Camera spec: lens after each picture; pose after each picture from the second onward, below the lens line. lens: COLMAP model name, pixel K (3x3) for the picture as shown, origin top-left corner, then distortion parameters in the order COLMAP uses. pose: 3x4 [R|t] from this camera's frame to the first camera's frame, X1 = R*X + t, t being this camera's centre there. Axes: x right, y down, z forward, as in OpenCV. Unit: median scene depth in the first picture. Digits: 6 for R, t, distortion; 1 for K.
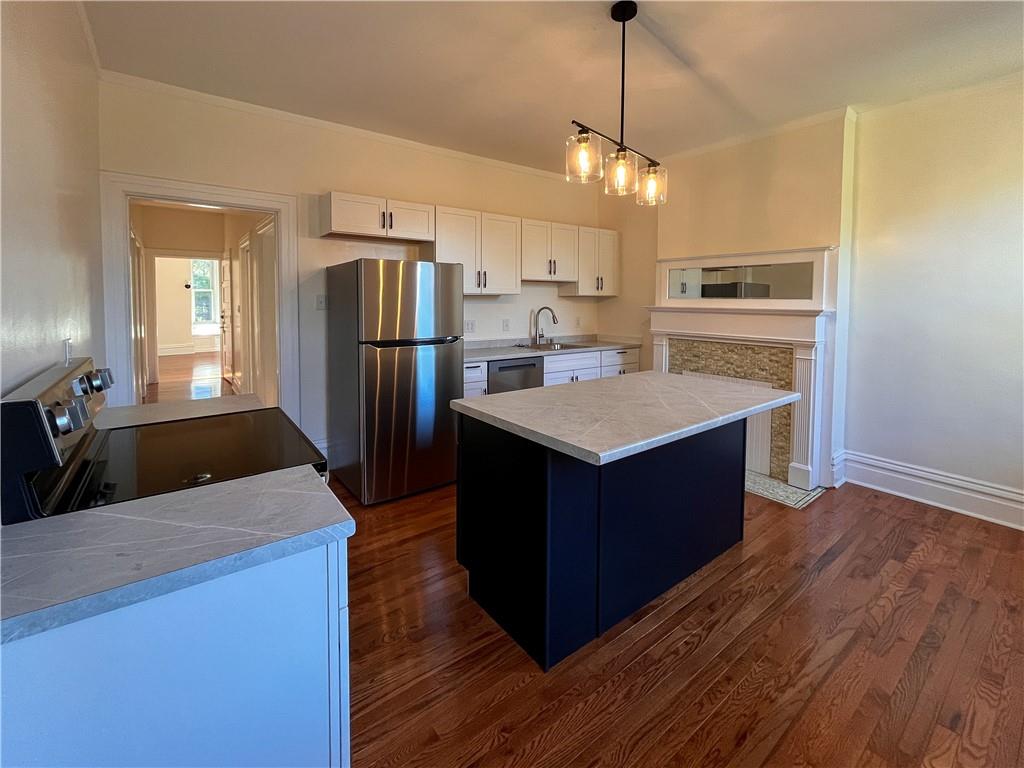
lens RADIAL K [[427.9, 0, 512.0], [0, 427.9, 384.0], [0, 0, 1]] dist [-0.000871, -0.000123]
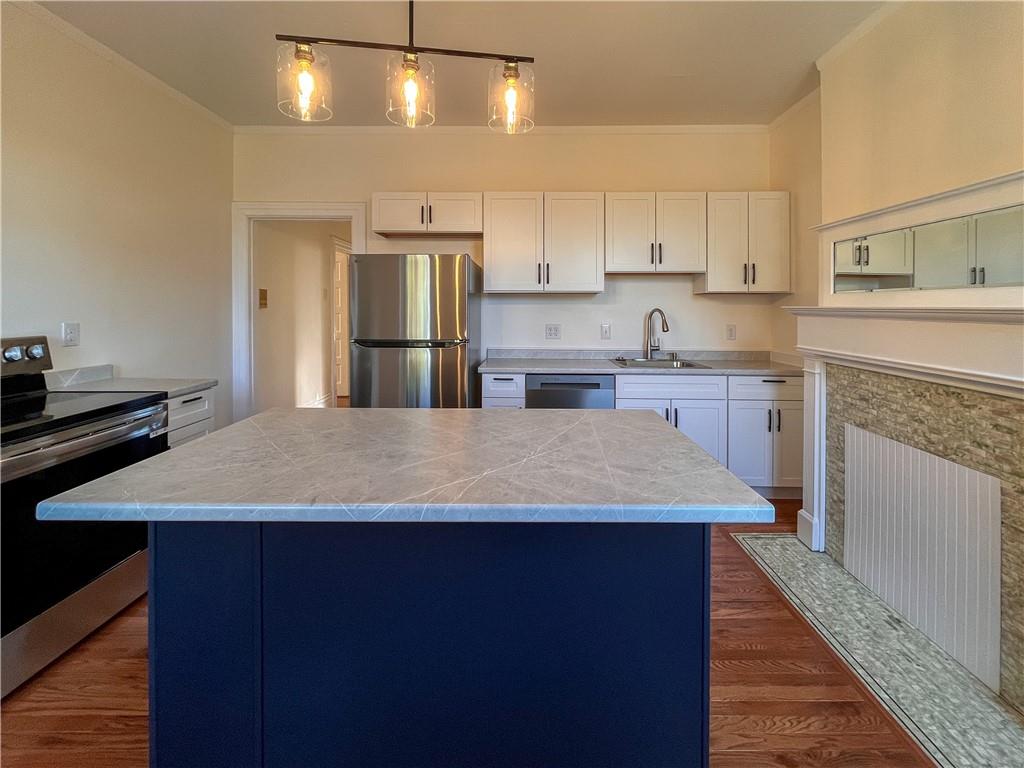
lens RADIAL K [[454.1, 0, 512.0], [0, 454.1, 384.0], [0, 0, 1]] dist [0.000408, 0.000257]
pose [[0.792028, 0.101050, -0.602064, 0.427156], [-0.117303, 0.993019, 0.012353, -0.039982], [0.599109, 0.060840, 0.798353, 0.291016]]
